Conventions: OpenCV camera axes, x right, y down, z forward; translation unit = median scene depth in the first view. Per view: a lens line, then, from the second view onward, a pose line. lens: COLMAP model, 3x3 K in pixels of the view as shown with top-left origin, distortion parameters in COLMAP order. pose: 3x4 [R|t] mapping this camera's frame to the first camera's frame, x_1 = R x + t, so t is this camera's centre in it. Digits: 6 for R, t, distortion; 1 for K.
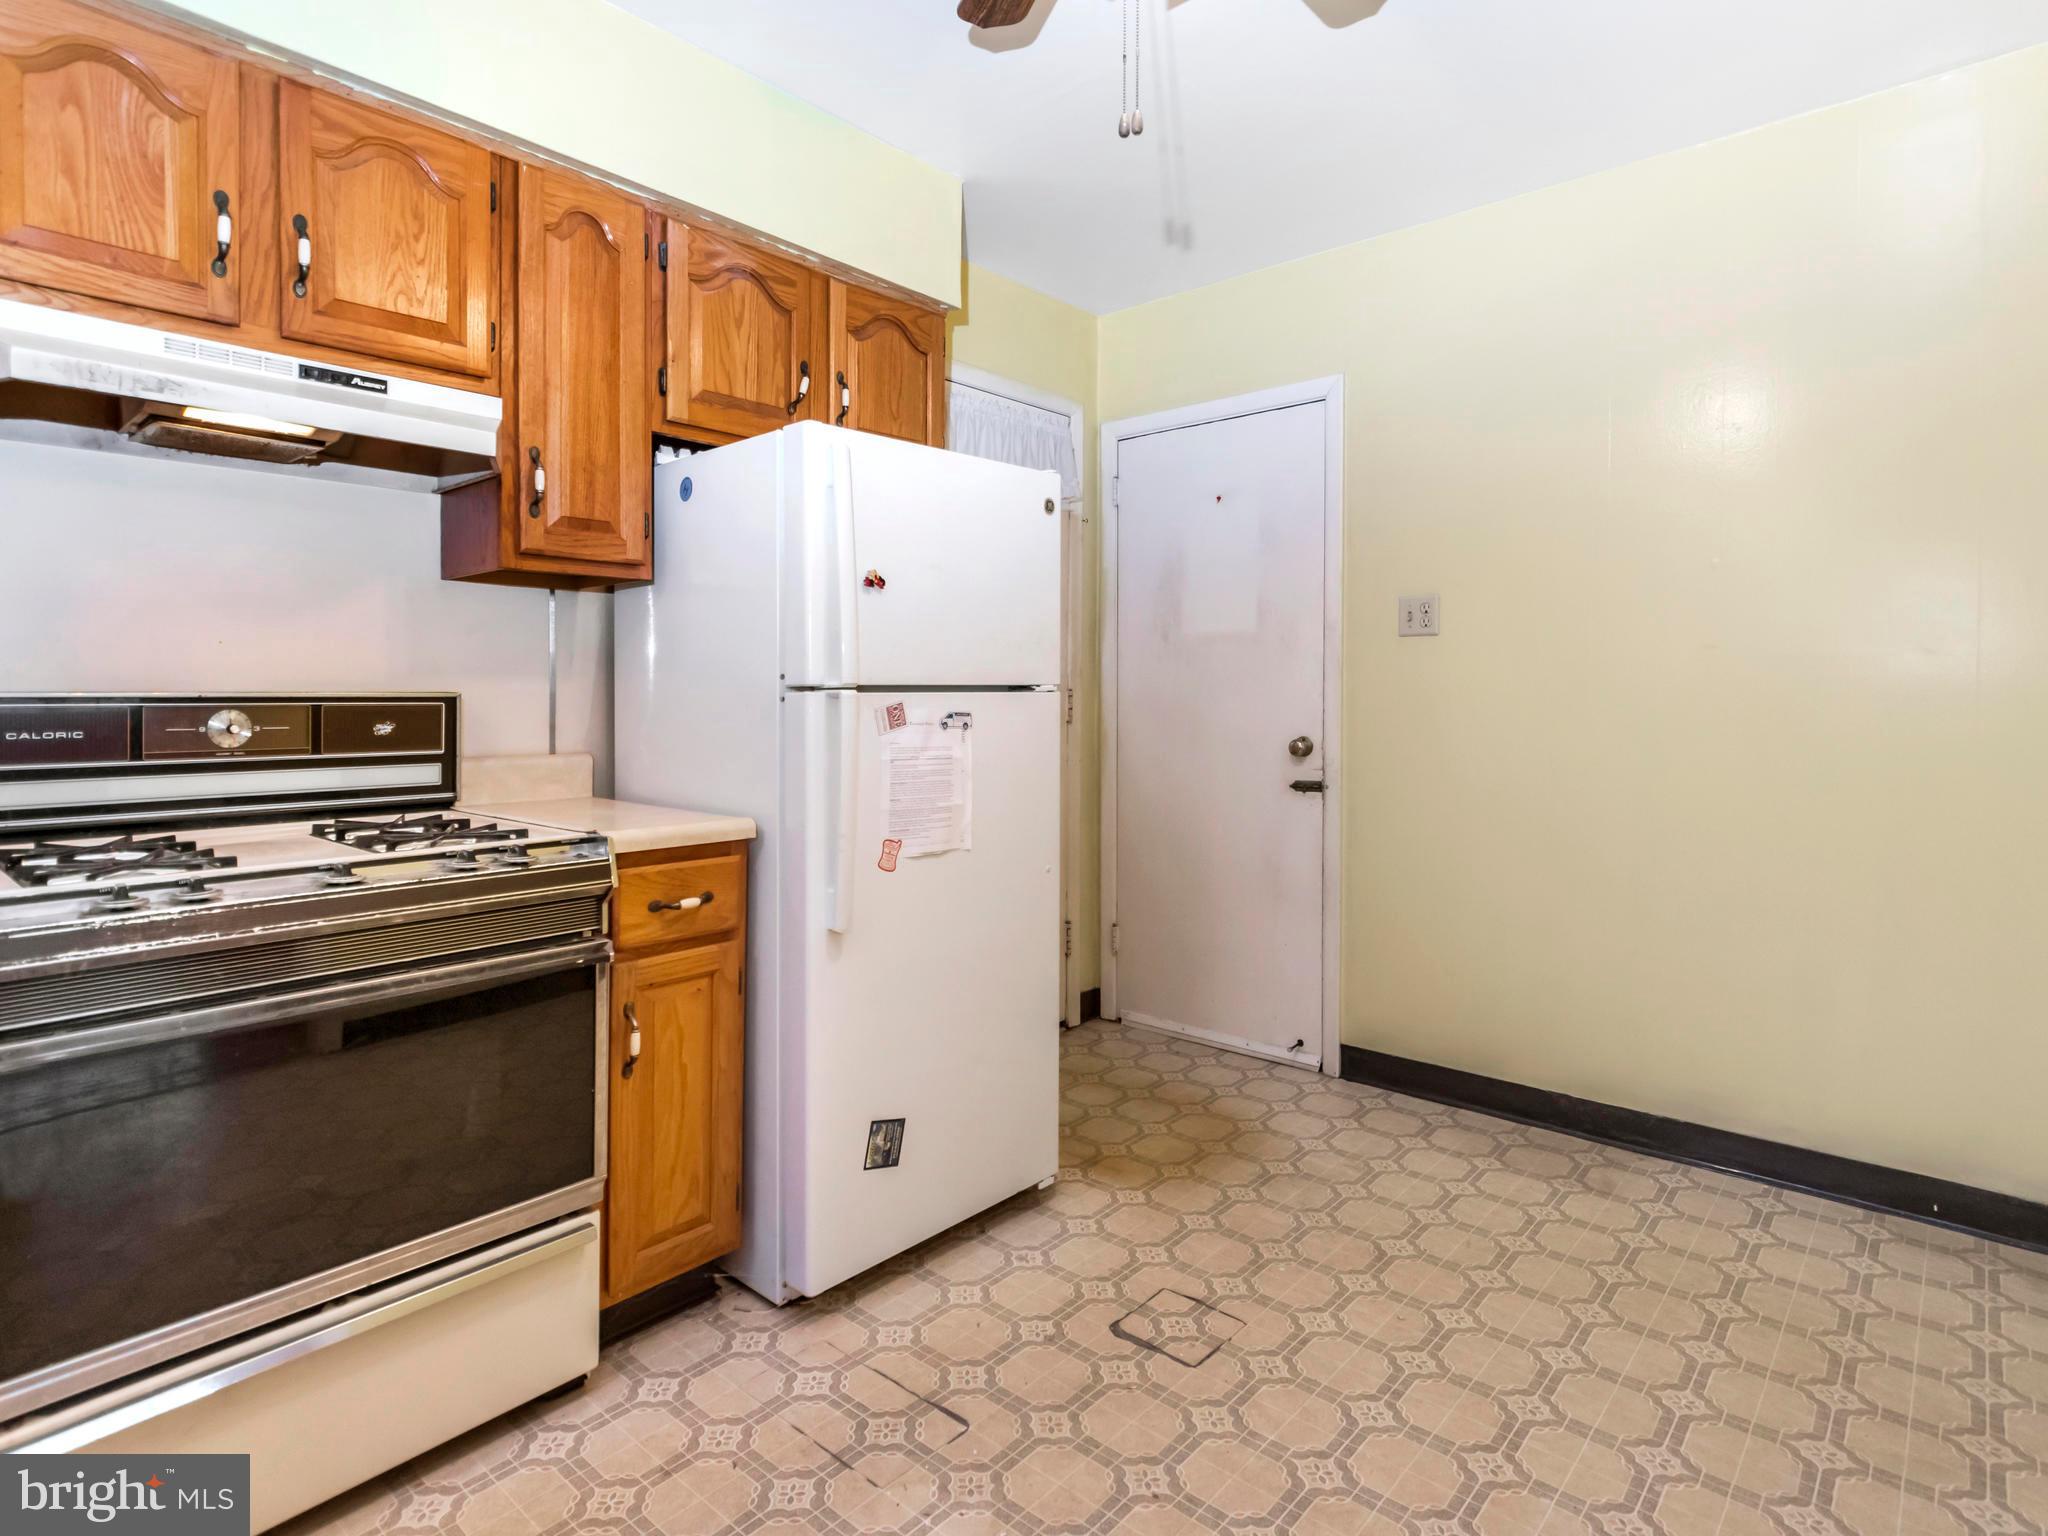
lens RADIAL K [[1083.2, 0, 989.1], [0, 1083.2, 719.5], [0, 0, 1]] dist [-0.000819, 0.000595]
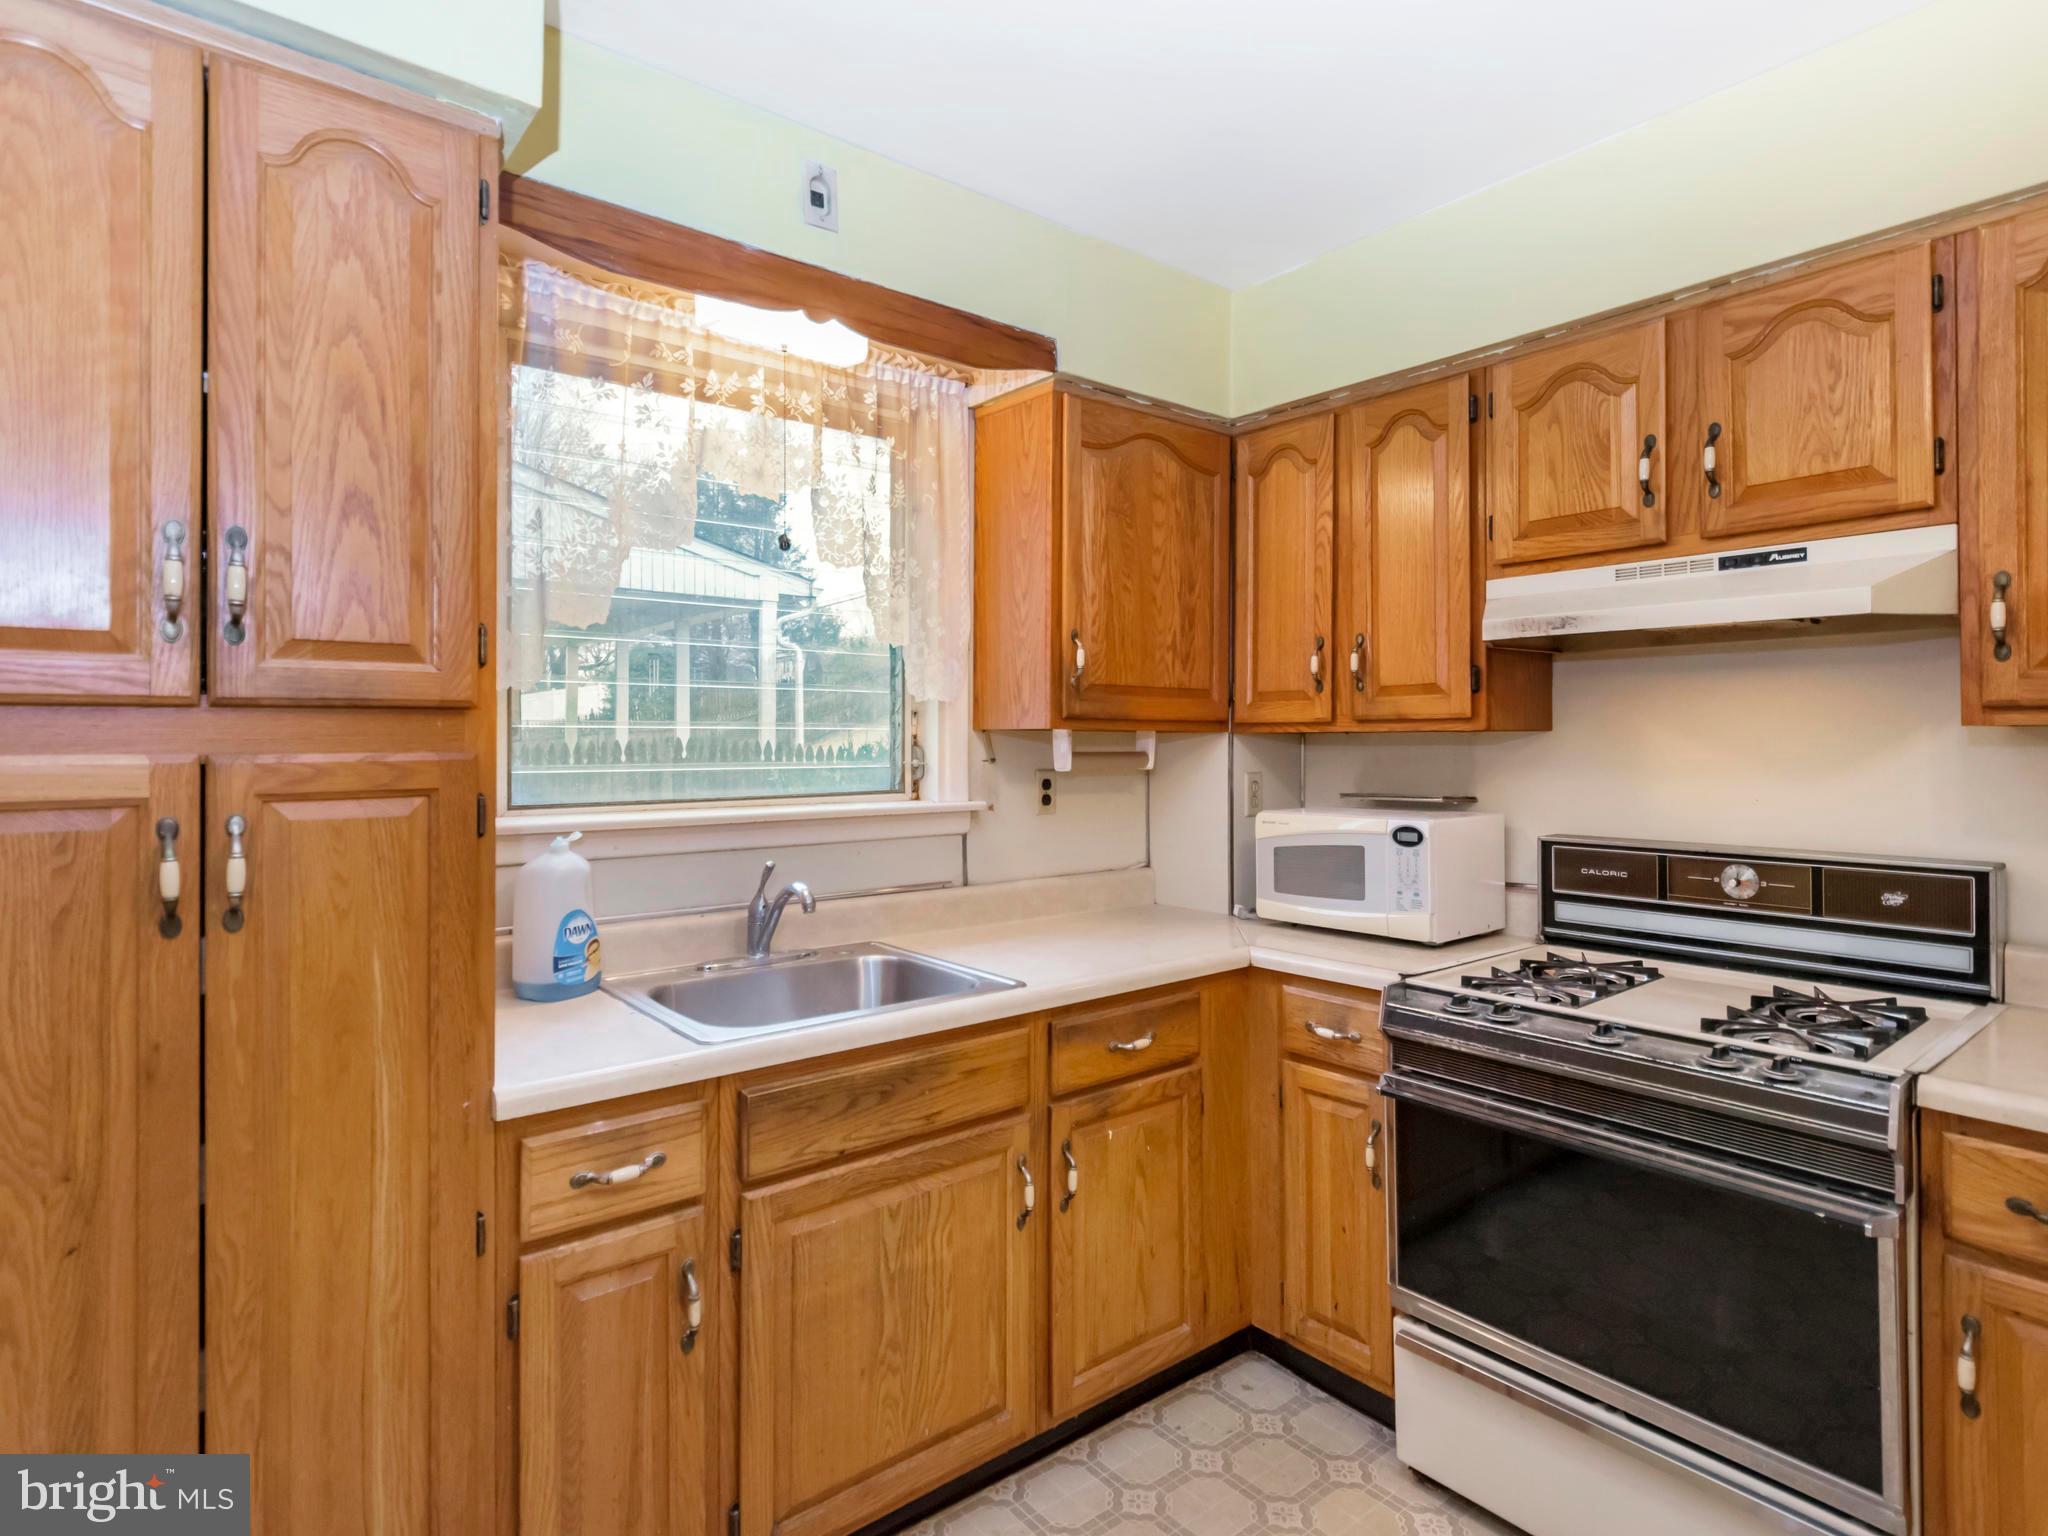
lens RADIAL K [[1083.2, 0, 1015.7], [0, 1083.2, 725.1], [0, 0, 1]] dist [-0.000819, 0.000595]
pose [[-0.162884, -0.008393, -0.986610, 0.498134], [-0.015622, 0.999860, -0.005927, -0.129495], [0.986522, 0.014447, -0.162992, 0.437656]]
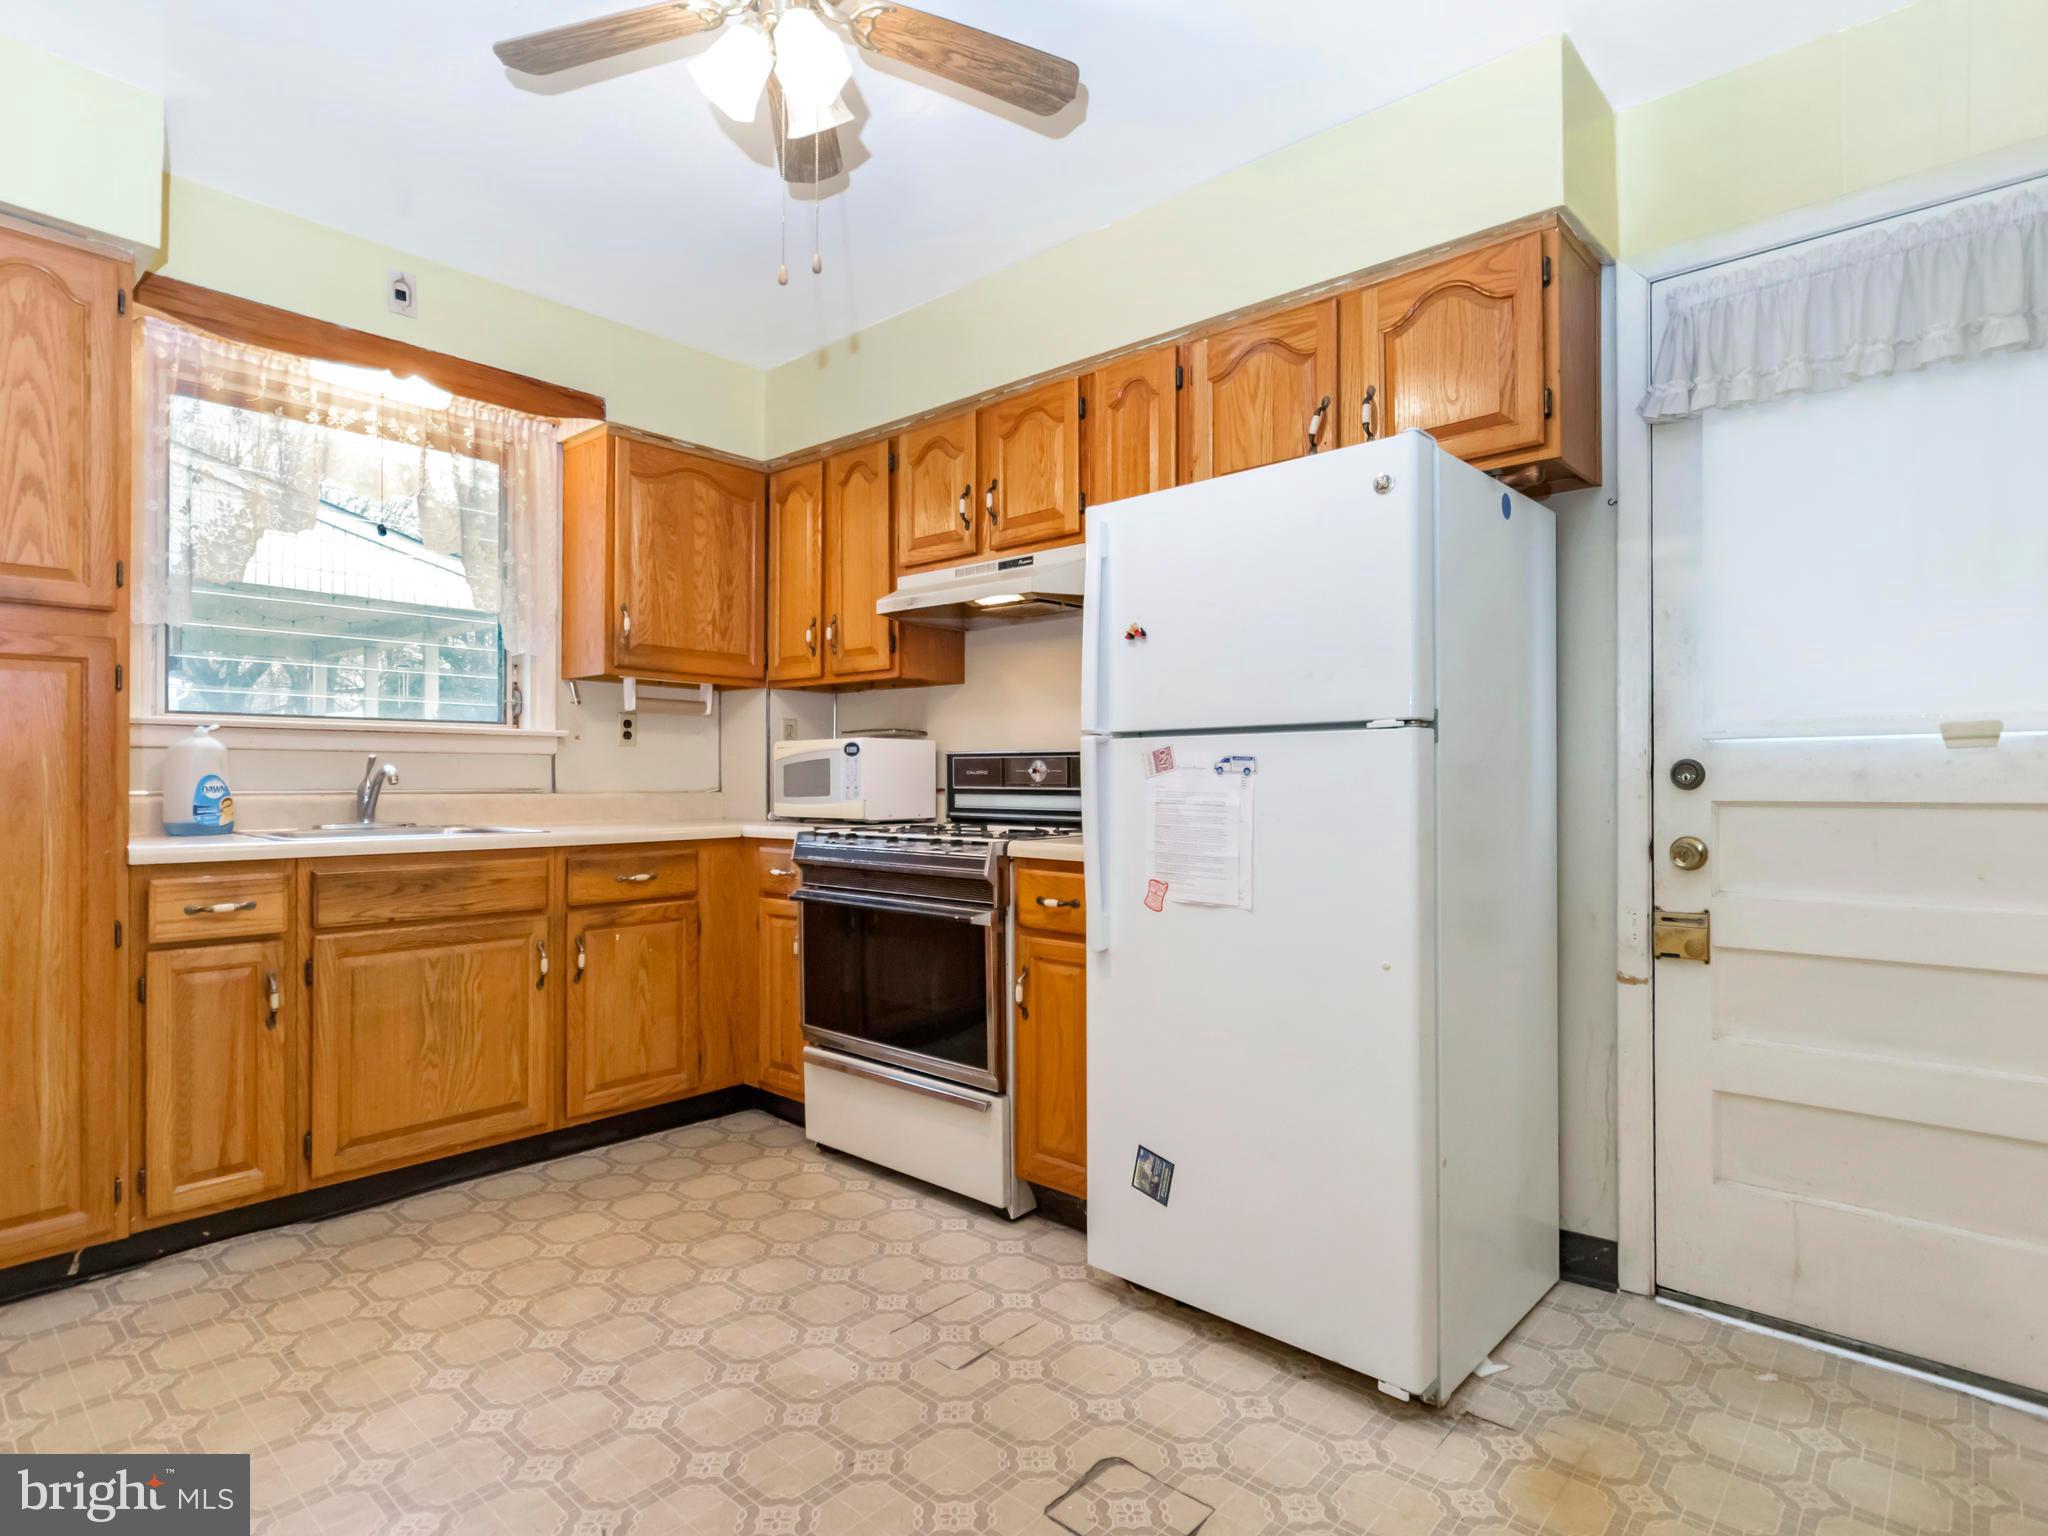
lens RADIAL K [[1083.2, 0, 1021.7], [0, 1083.2, 769.2], [0, 0, 1]] dist [-0.000819, 0.000595]
pose [[0.005417, -0.003911, -0.999978, 1.017806], [-0.020009, 0.999792, -0.004018, 0.013216], [0.999785, 0.020030, 0.005338, 0.937844]]
